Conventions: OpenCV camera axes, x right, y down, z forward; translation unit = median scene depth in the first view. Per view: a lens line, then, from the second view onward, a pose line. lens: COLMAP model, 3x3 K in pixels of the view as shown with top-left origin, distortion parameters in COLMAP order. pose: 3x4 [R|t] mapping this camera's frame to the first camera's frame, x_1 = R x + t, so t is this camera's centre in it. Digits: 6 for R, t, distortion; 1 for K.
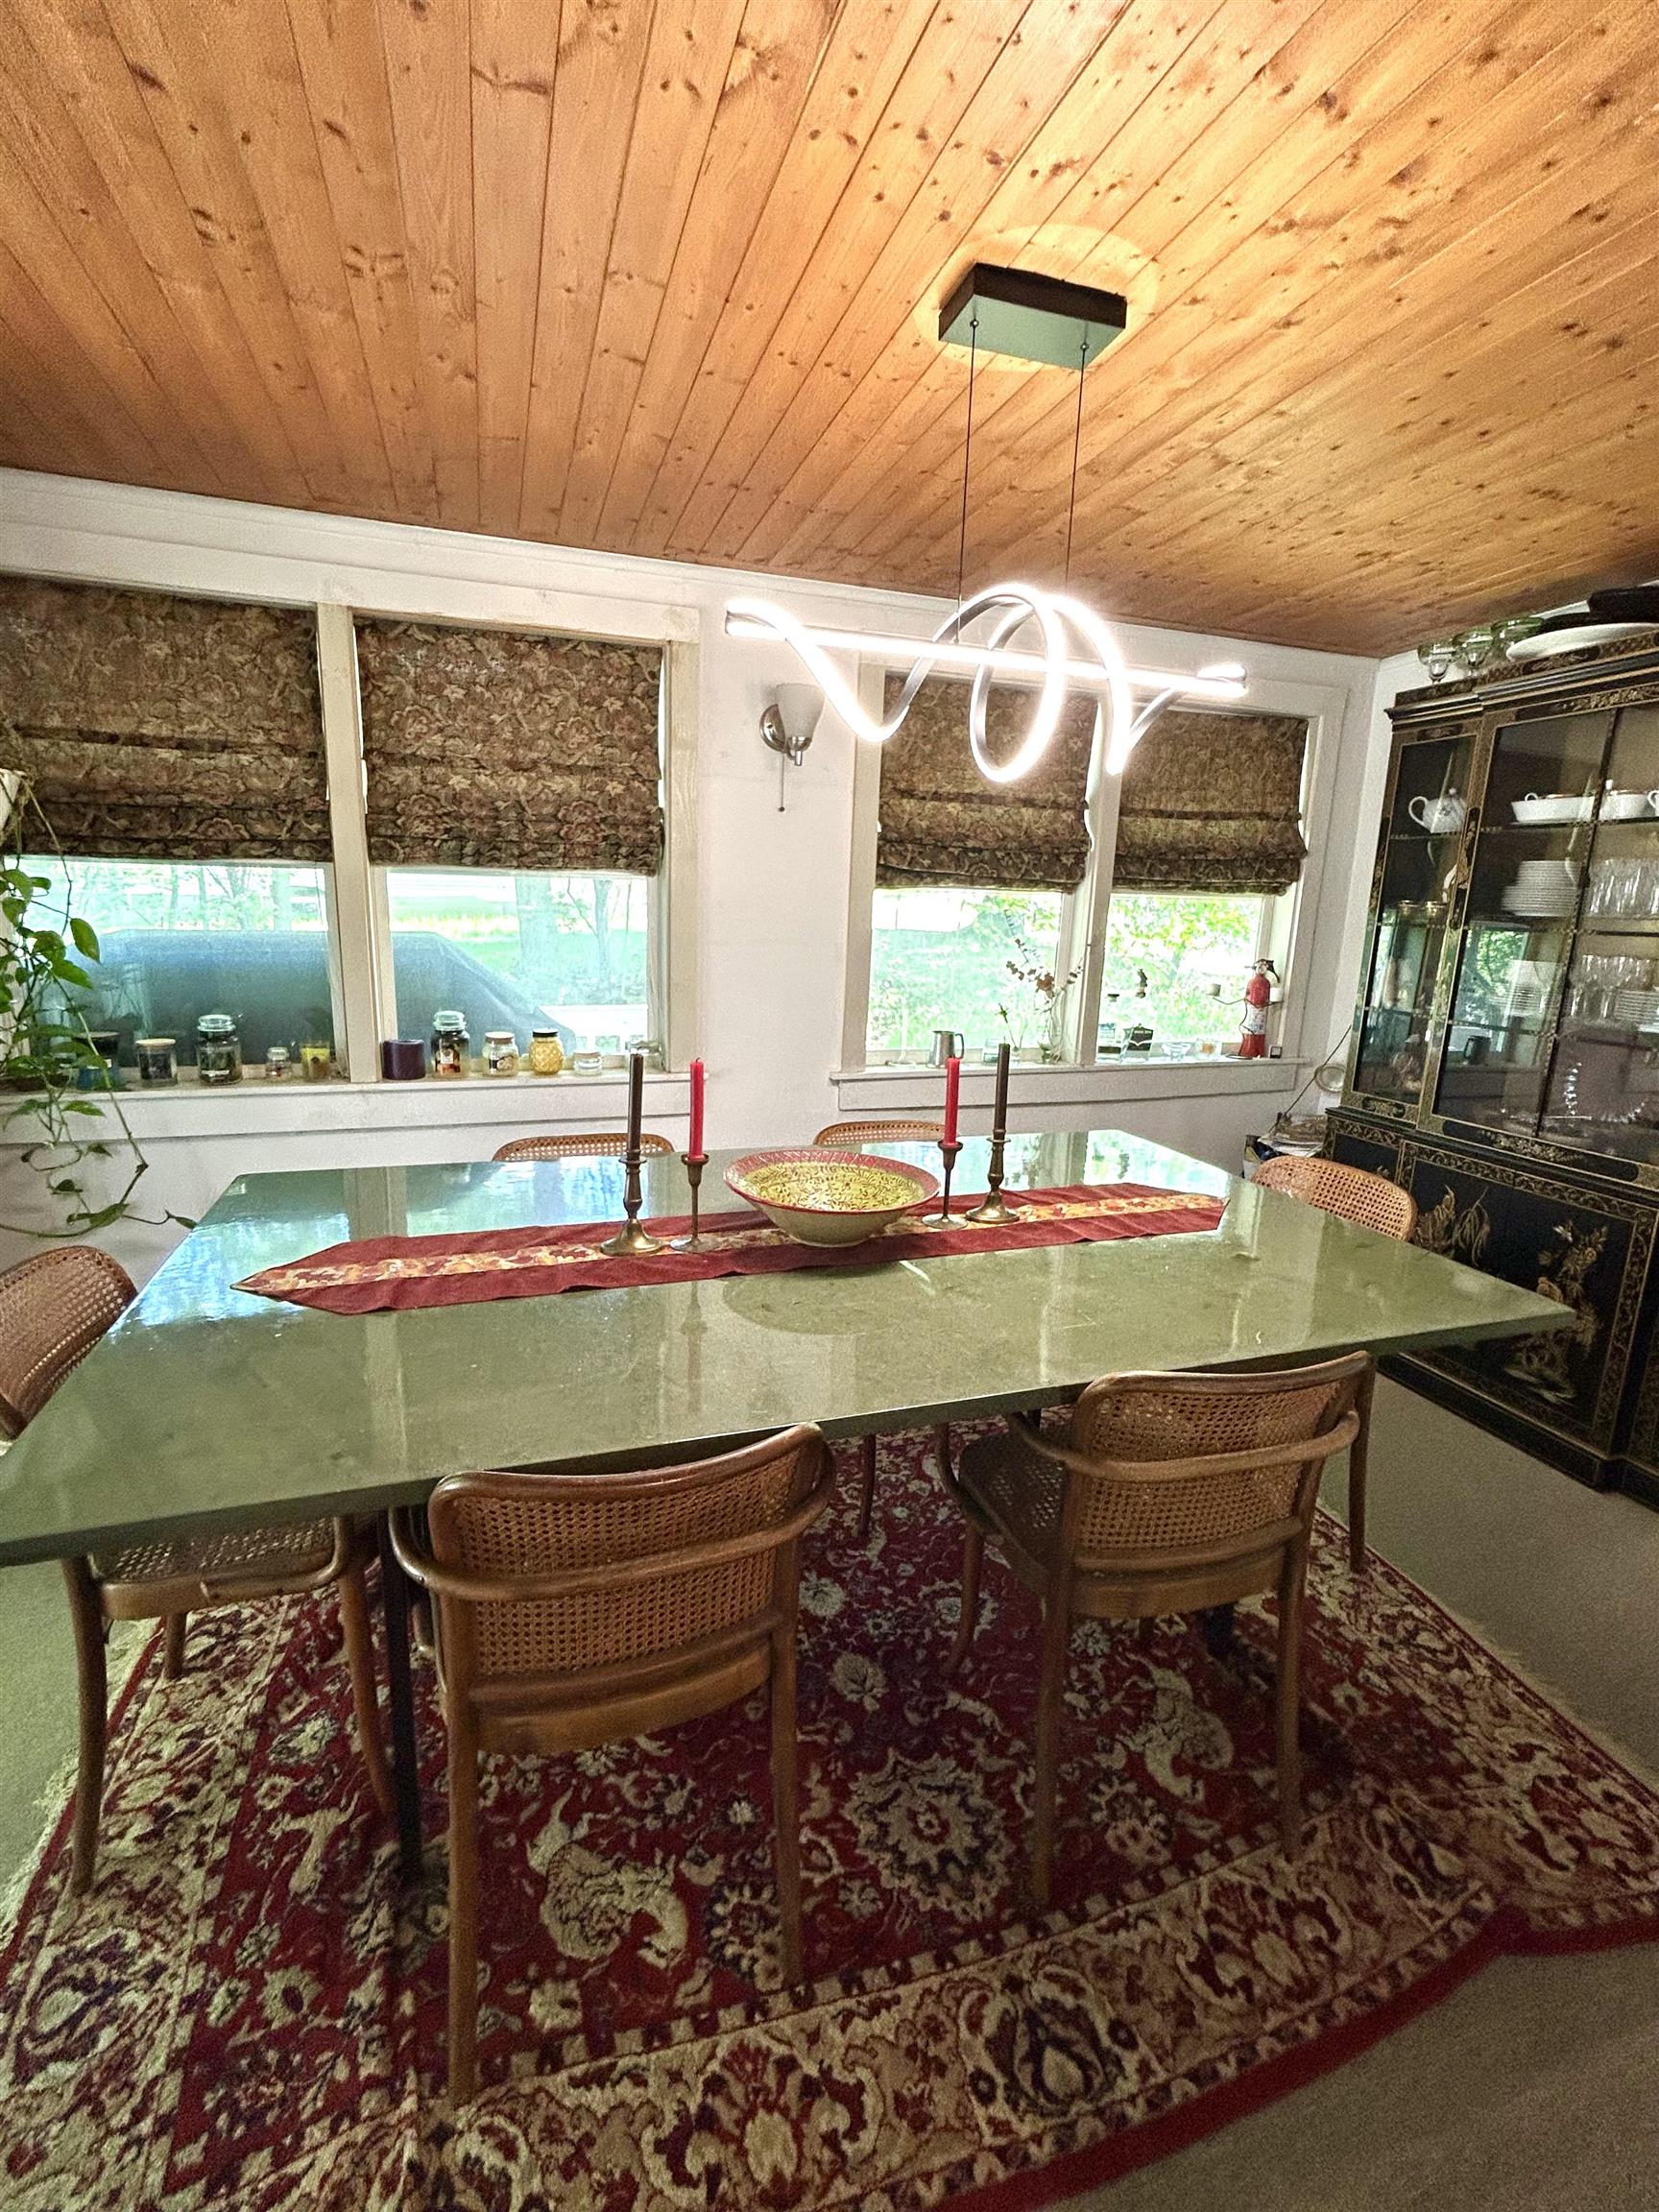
lens RADIAL K [[989.2, 0, 831.5], [0, 989.2, 1102.4], [0, 0, 1]] dist [0.004932, -0.003379]
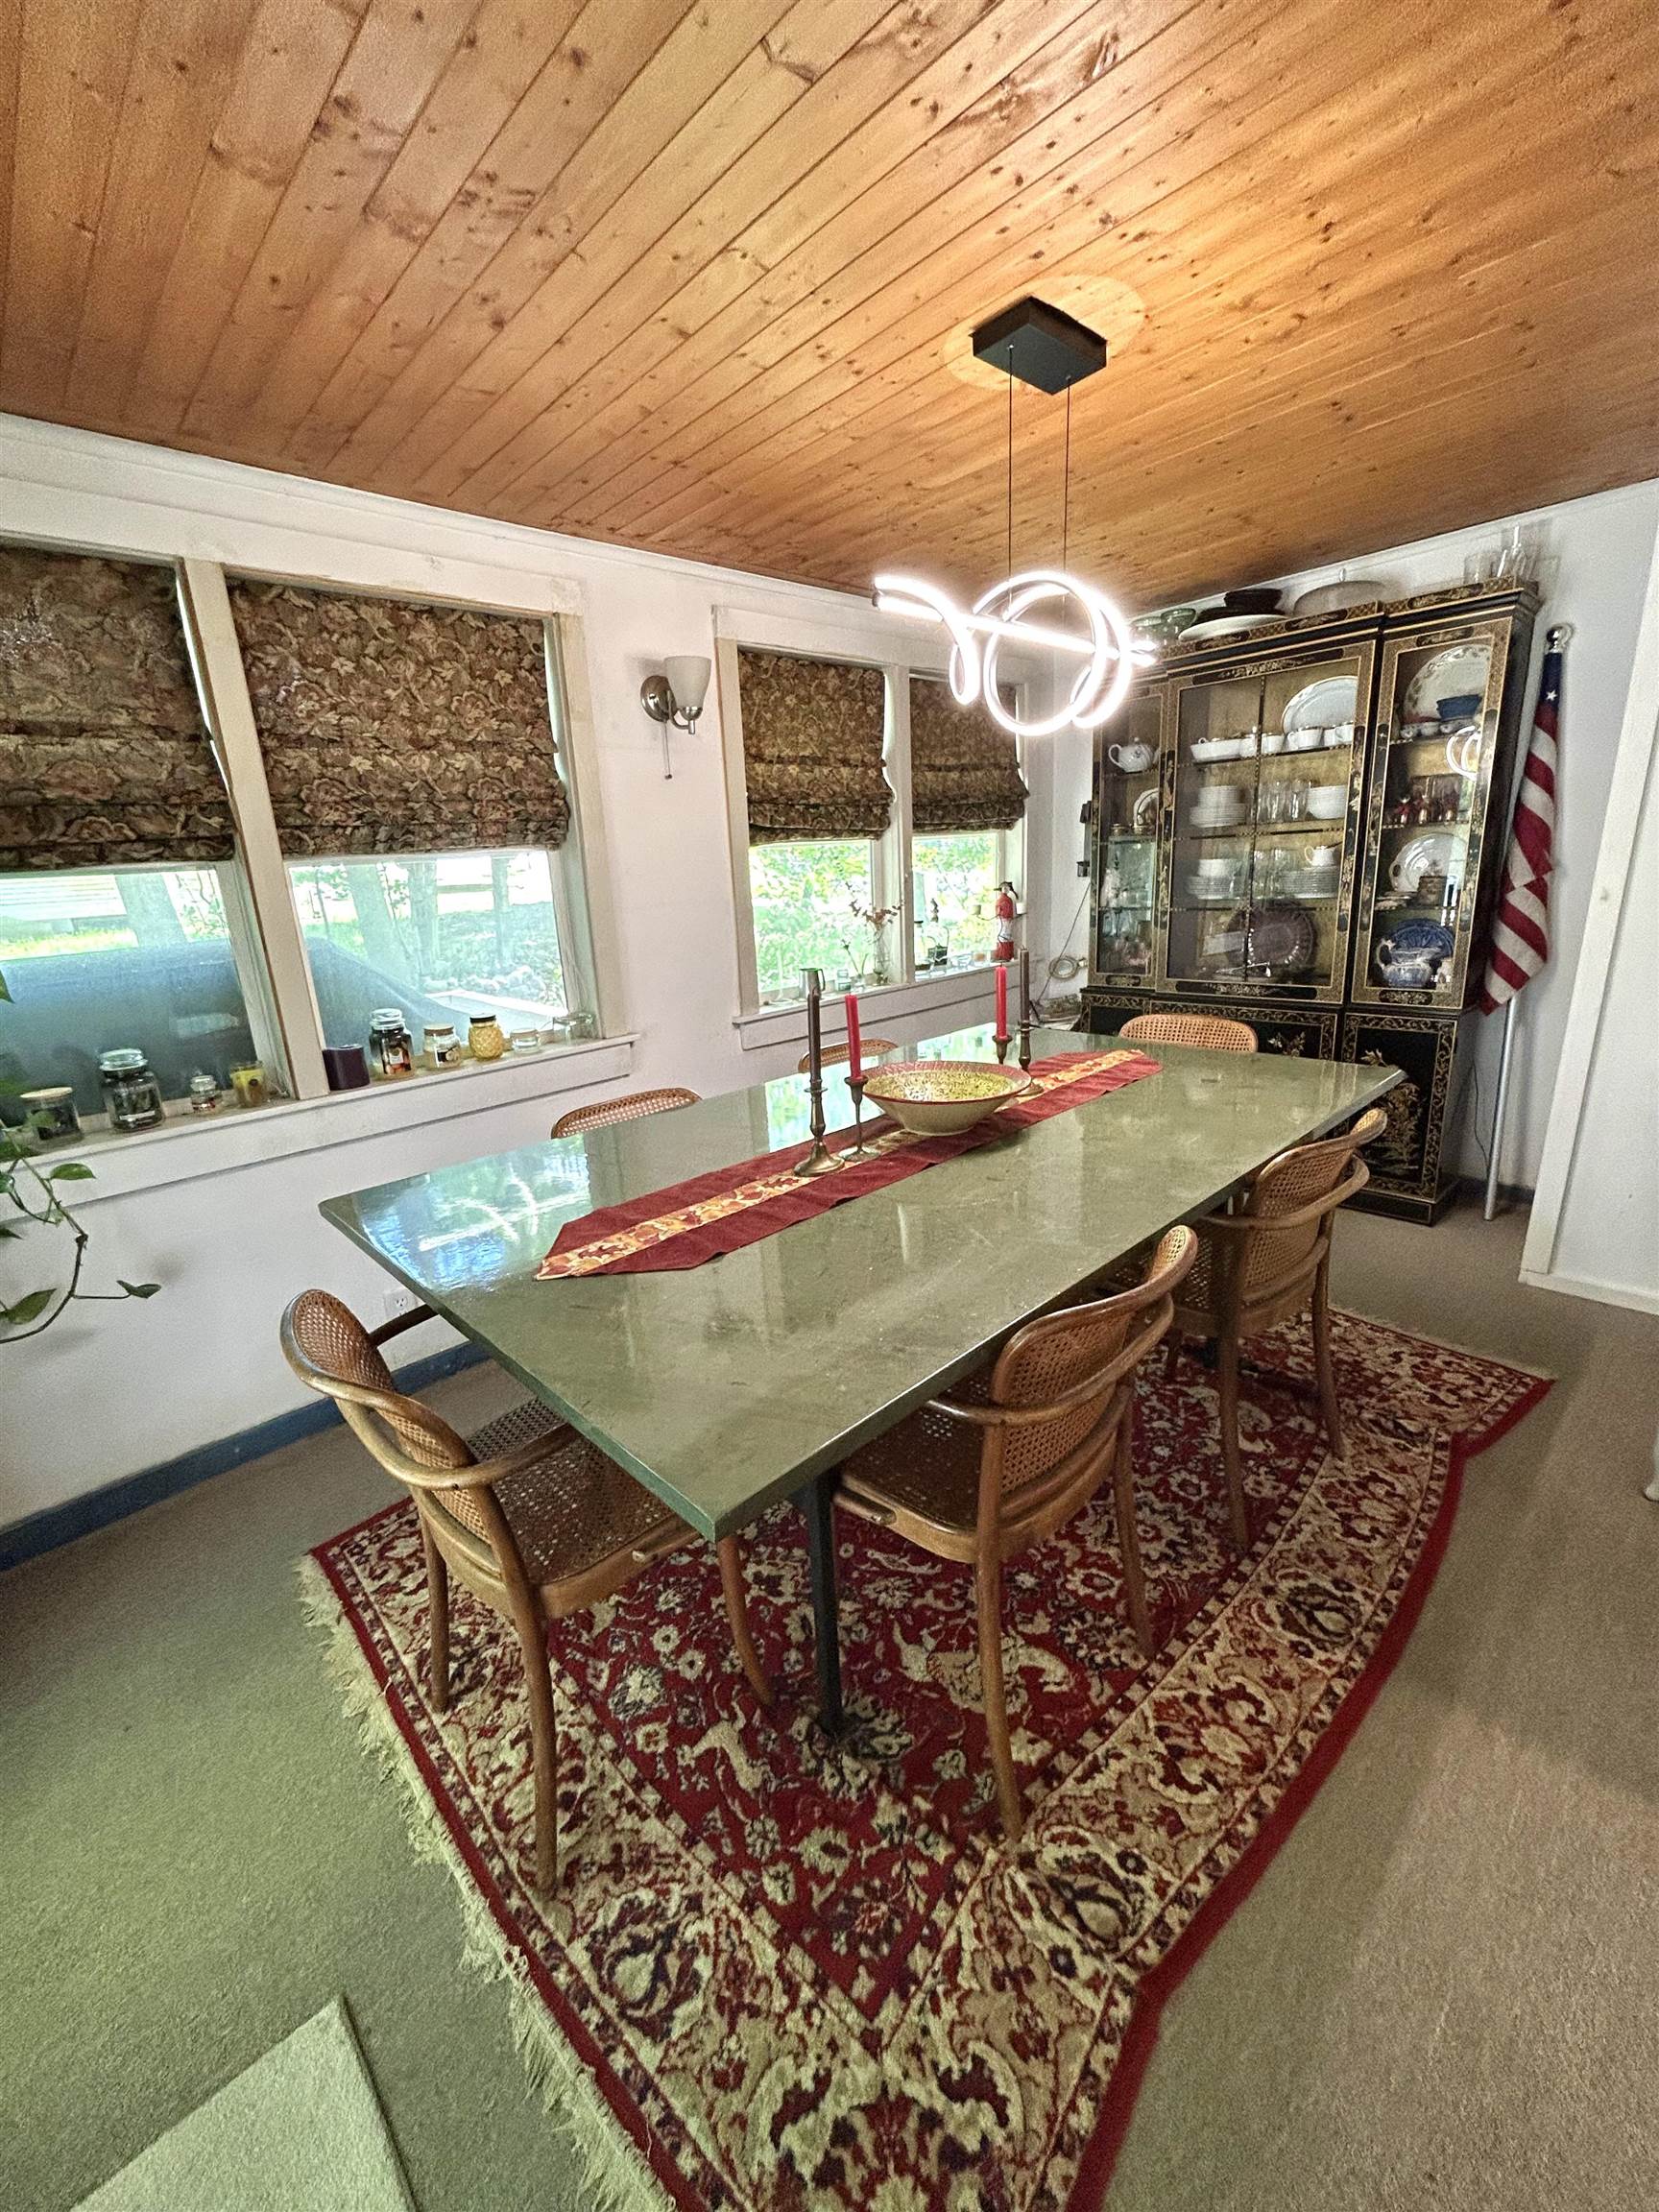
lens RADIAL K [[900.8, 0, 831.1], [0, 900.8, 1104.7], [0, 0, 1]] dist [-0.002166, -0.000119]
pose [[0.901665, -0.190412, 0.388256, -0.432429], [0.168368, 0.981572, 0.090384, -0.010159], [-0.398311, -0.016126, 0.917108, 0.043994]]
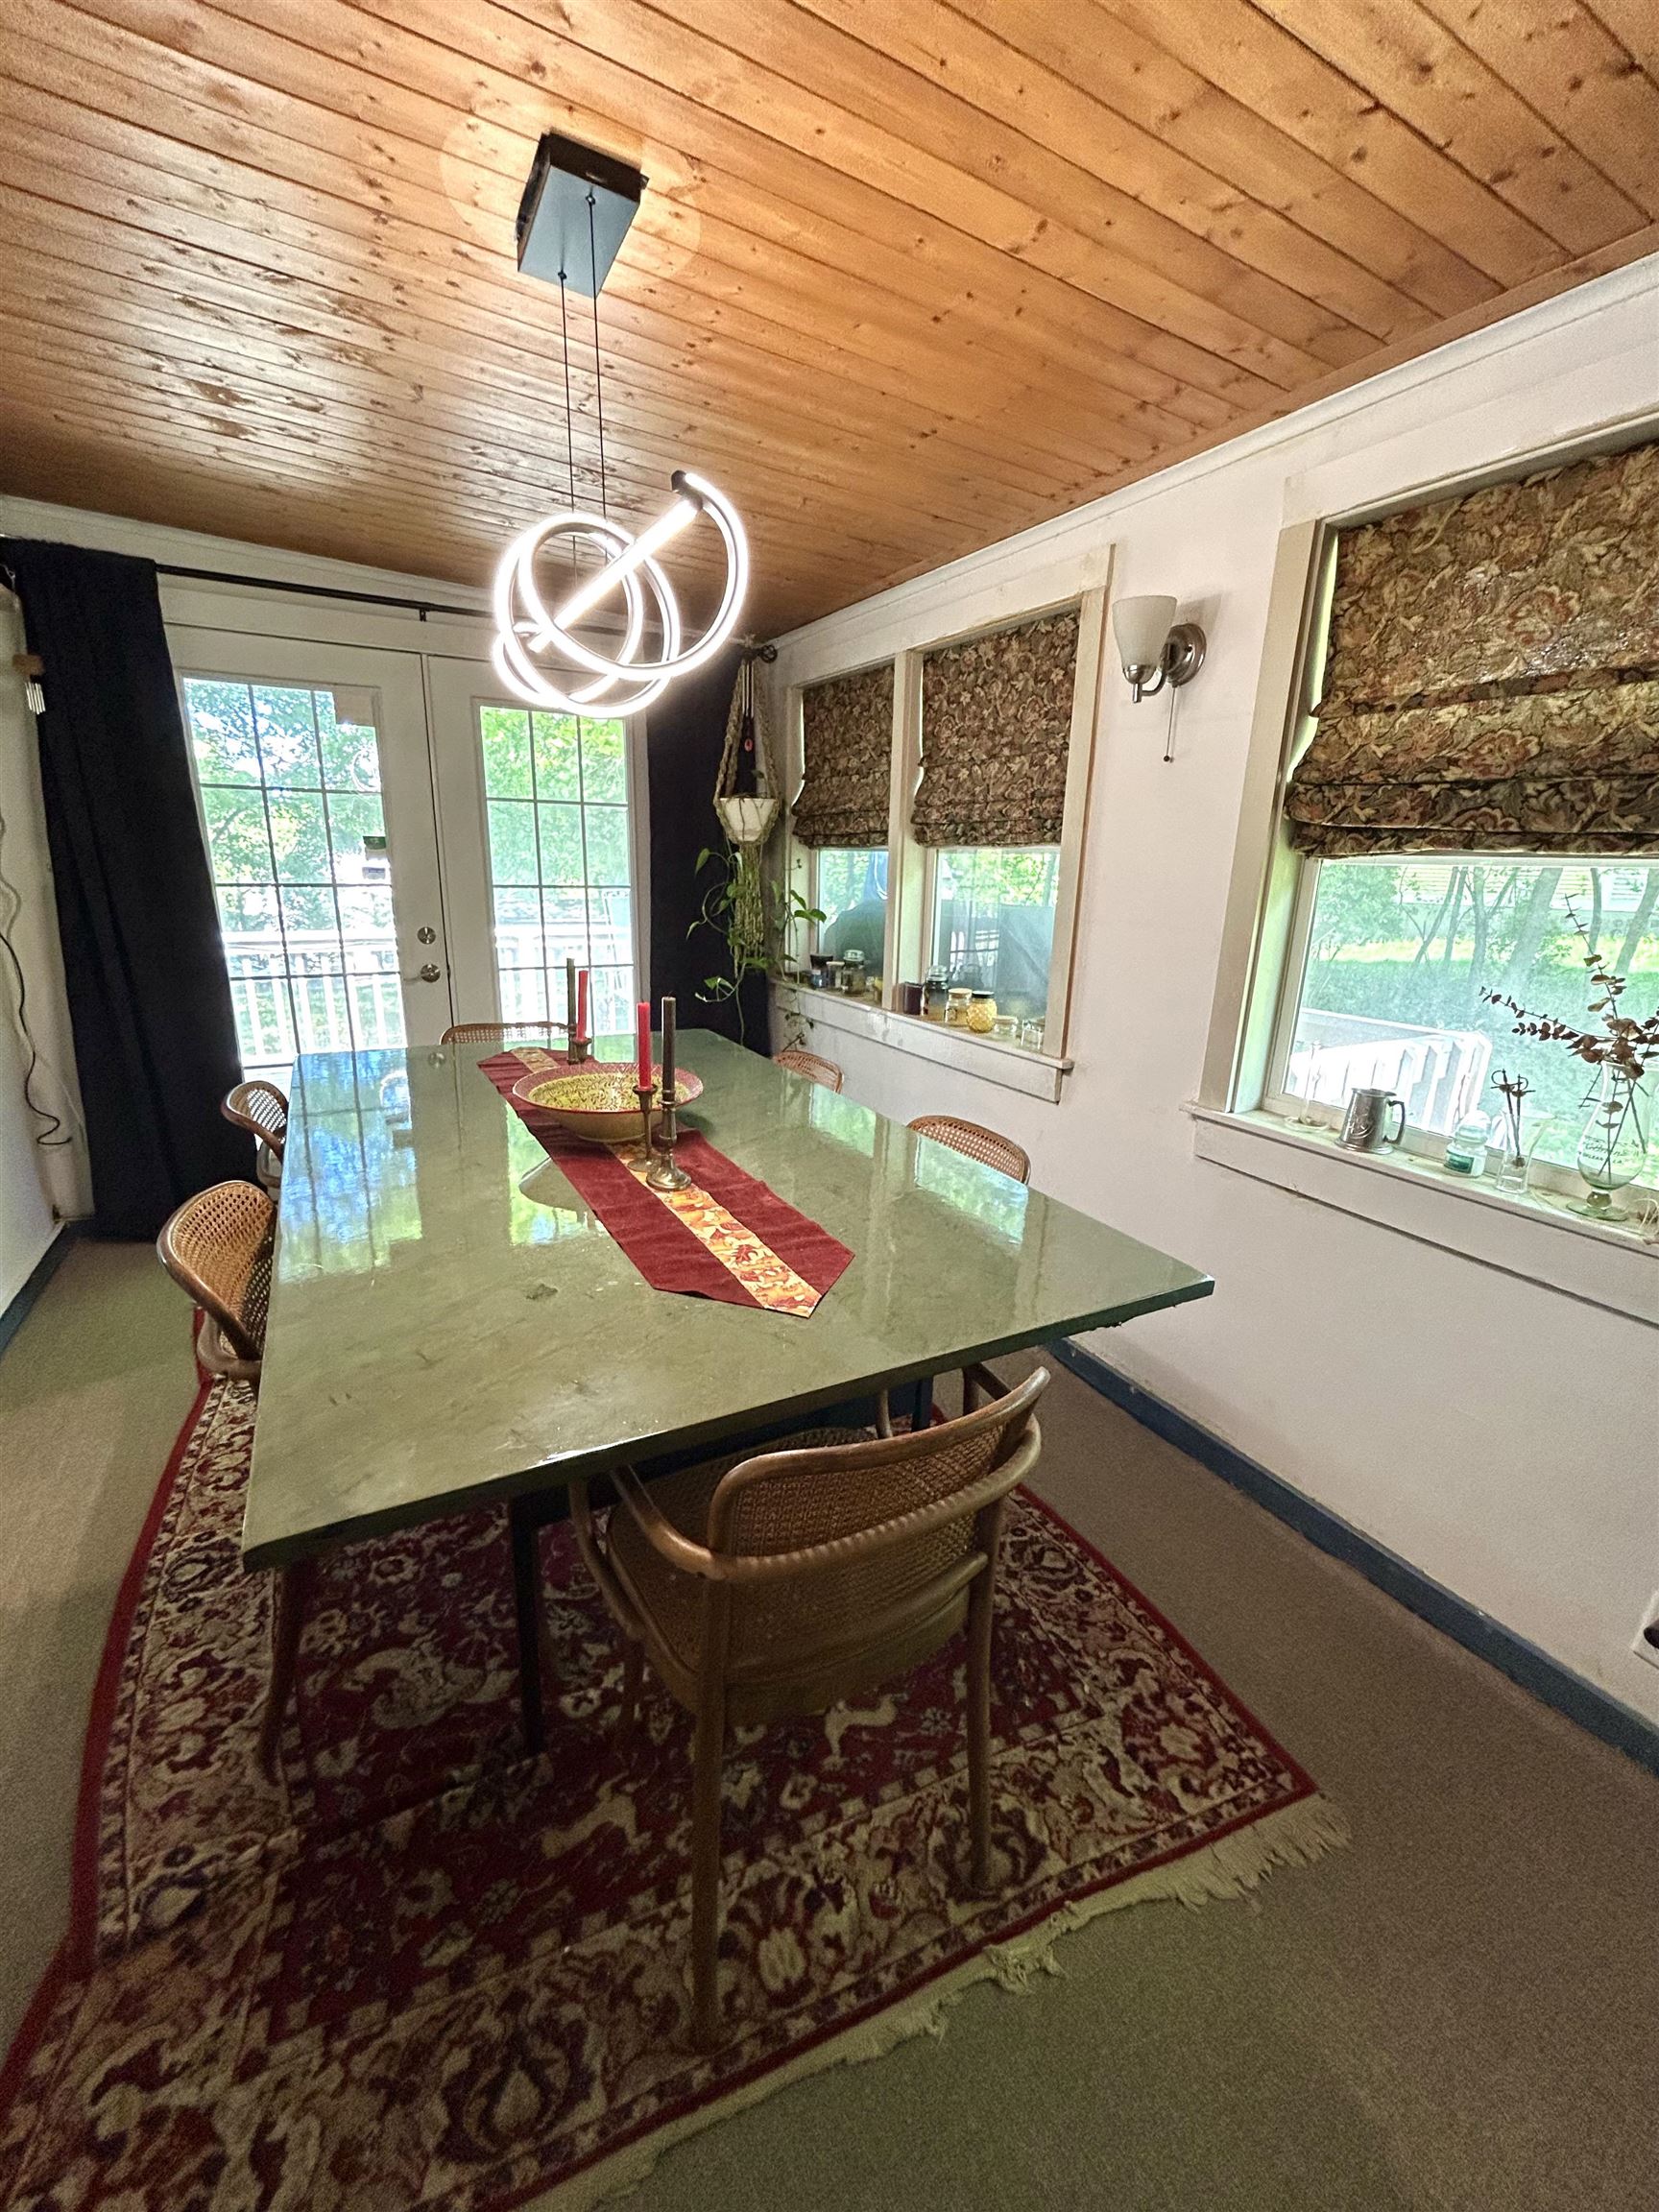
lens RADIAL K [[900.8, 0, 832.2], [0, 900.8, 1105.4], [0, 0, 1]] dist [-0.002166, -0.000119]
pose [[0.170900, 0.234543, -0.956965, 0.858078], [-0.234966, 0.952934, 0.191594, -0.134530], [0.956862, 0.192111, 0.217966, 0.813663]]
